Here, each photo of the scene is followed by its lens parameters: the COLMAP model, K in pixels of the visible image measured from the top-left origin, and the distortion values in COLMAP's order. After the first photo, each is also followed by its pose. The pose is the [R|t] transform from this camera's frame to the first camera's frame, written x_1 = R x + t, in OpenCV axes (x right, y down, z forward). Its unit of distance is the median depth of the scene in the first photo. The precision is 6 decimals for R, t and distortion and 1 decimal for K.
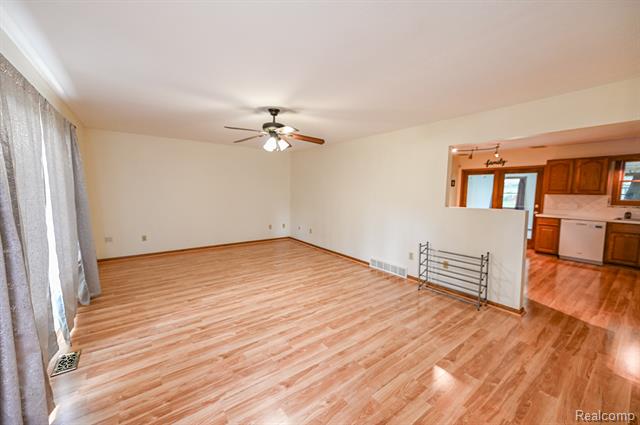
lens RADIAL K [[250.2, 0, 319.5], [0, 250.2, 214.7], [0, 0, 1]] dist [0.008939, 0.000073]
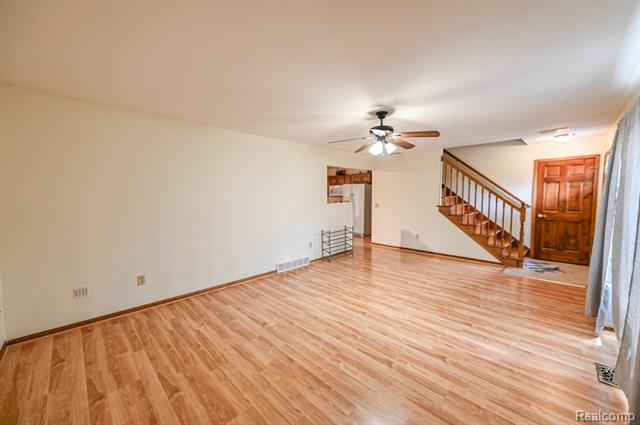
lens RADIAL K [[250.2, 0, 319.1], [0, 250.2, 211.7], [0, 0, 1]] dist [0.008939, 0.000073]
pose [[-0.150783, -0.084596, 0.984941, -1.079495], [0.106168, 0.989184, 0.101214, -0.158184], [-0.982849, 0.119830, -0.140170, 1.343299]]
